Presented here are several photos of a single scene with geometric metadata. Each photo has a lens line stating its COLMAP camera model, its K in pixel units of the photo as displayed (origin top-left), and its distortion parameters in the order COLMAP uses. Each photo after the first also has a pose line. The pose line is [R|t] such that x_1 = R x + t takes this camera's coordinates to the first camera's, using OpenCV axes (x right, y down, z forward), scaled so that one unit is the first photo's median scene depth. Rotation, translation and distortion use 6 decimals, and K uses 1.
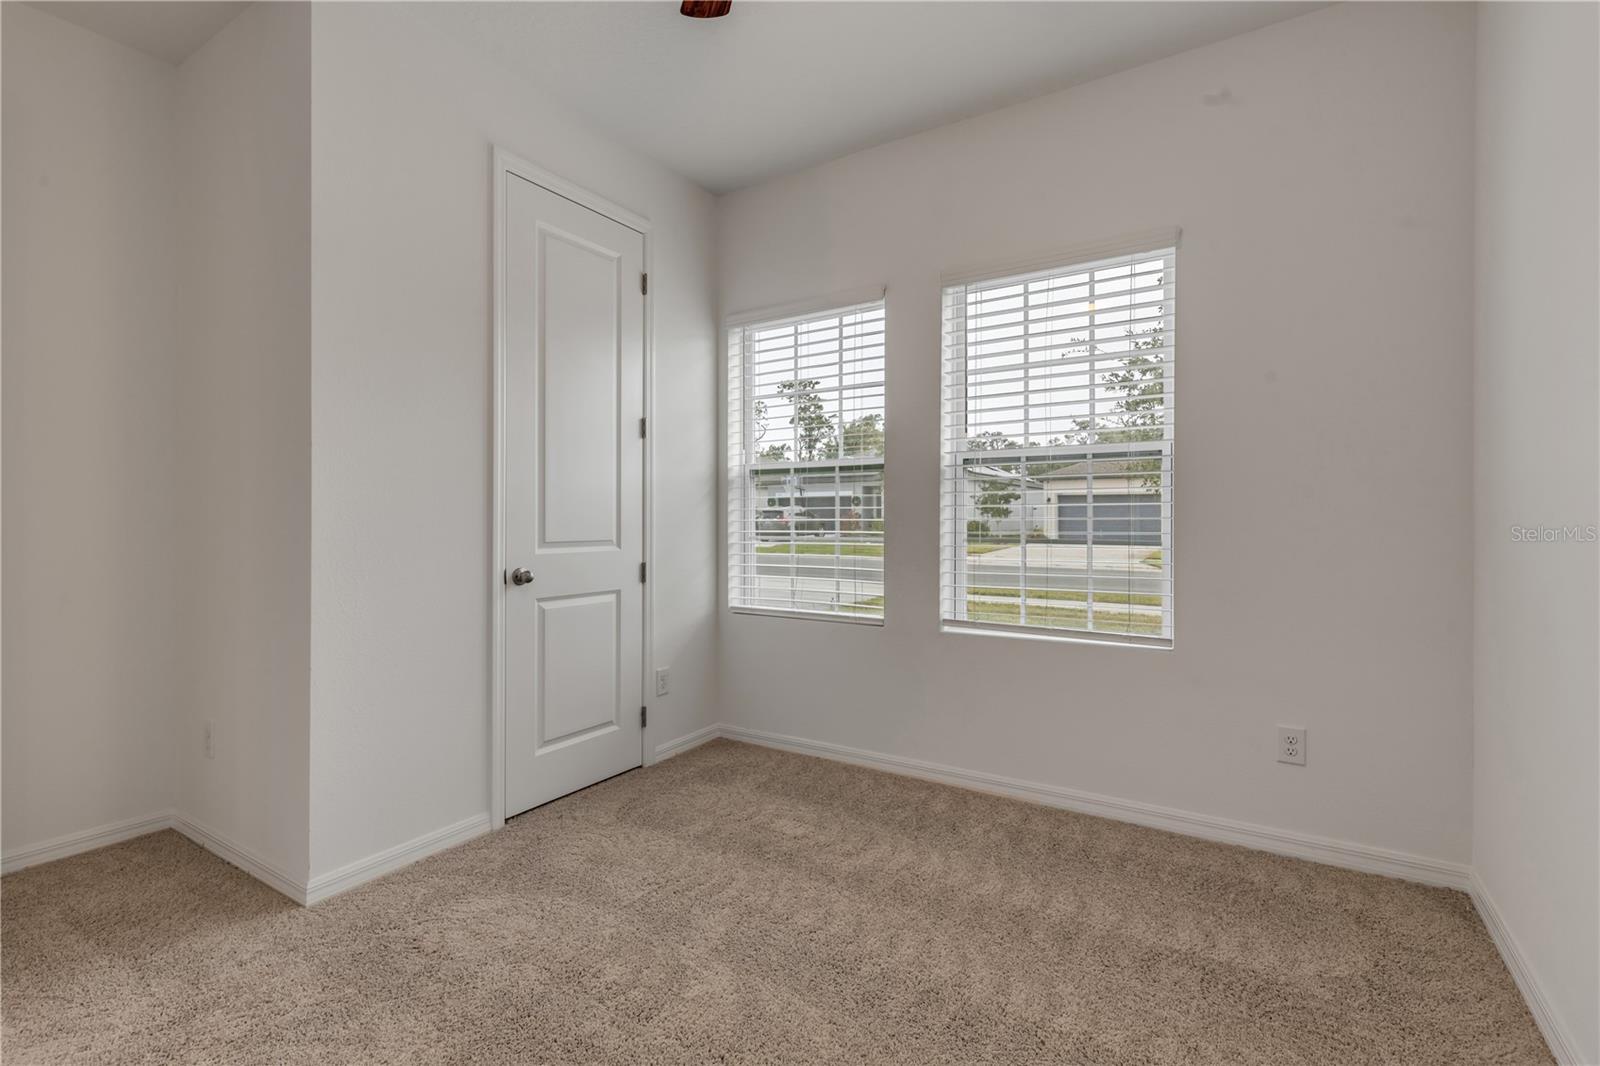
lens RADIAL K [[722.4, 0, 799.0], [0, 722.4, 520.6], [0, 0, 1]] dist [0.004606, -0.000210]
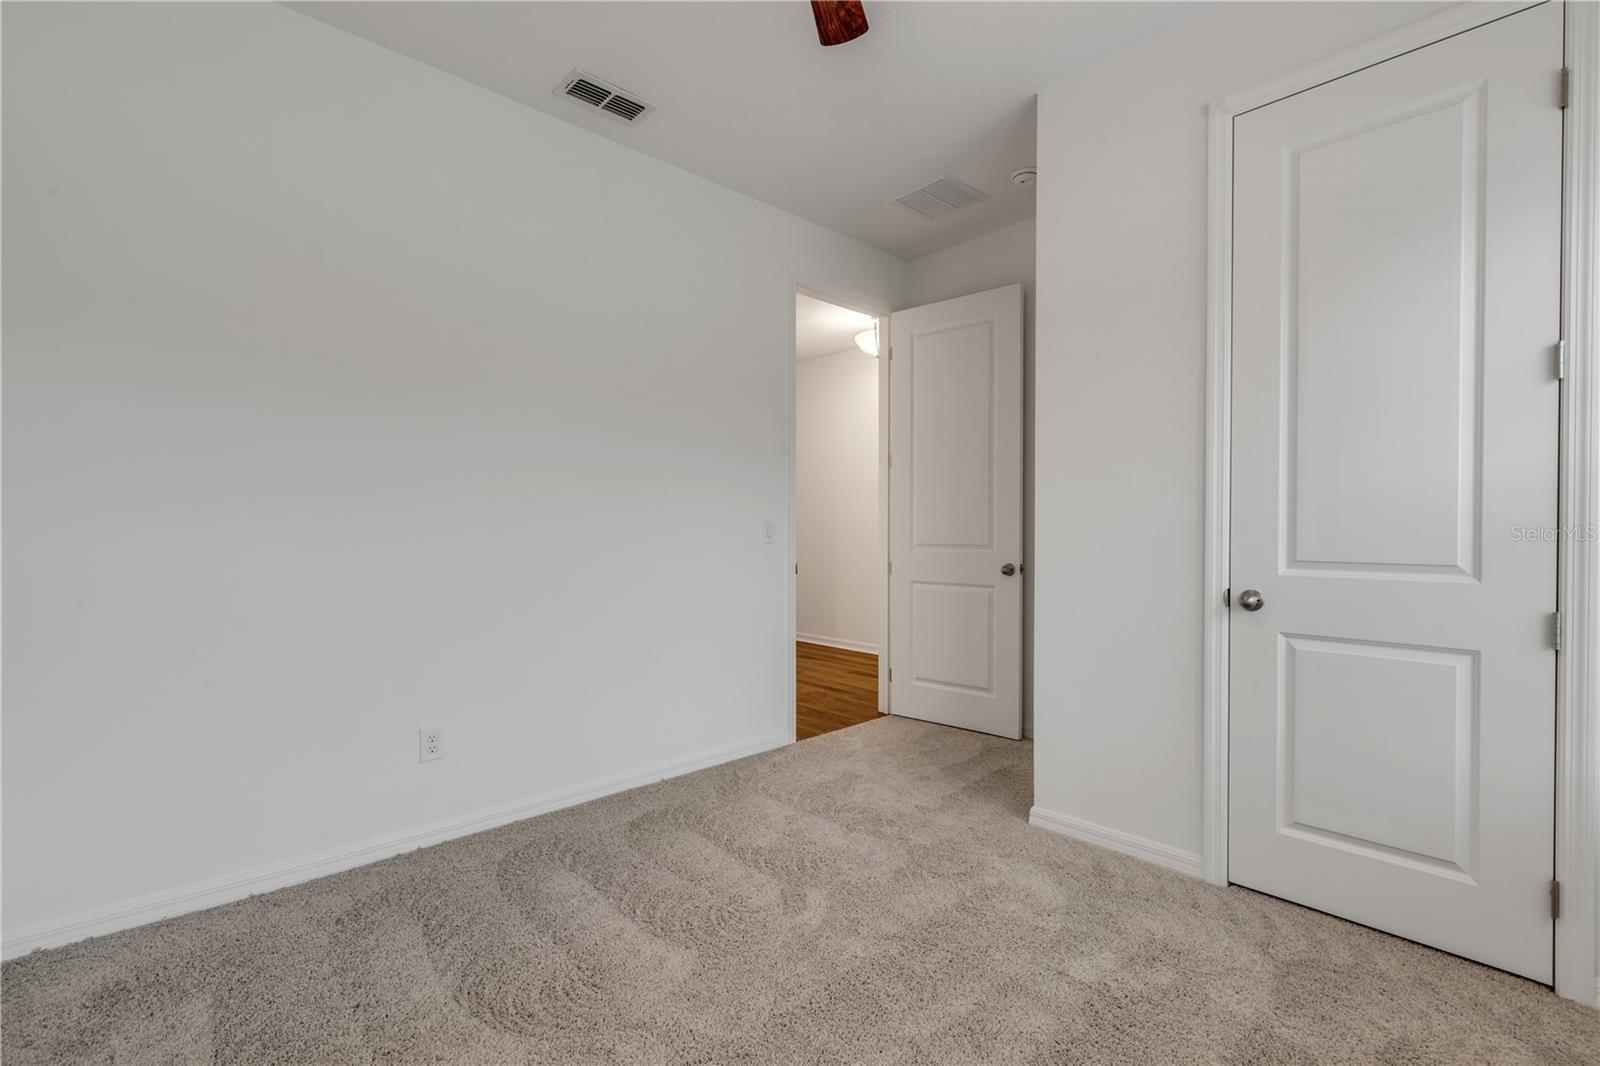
lens RADIAL K [[728.3, 0, 798.4], [0, 728.3, 536.4], [0, 0, 1]] dist [0.003438, 0.000299]
pose [[-0.227631, 0.029384, -0.973304, 0.508252], [0.000235, 0.999546, 0.030122, -0.018462], [0.973747, 0.006628, -0.227535, 0.665688]]
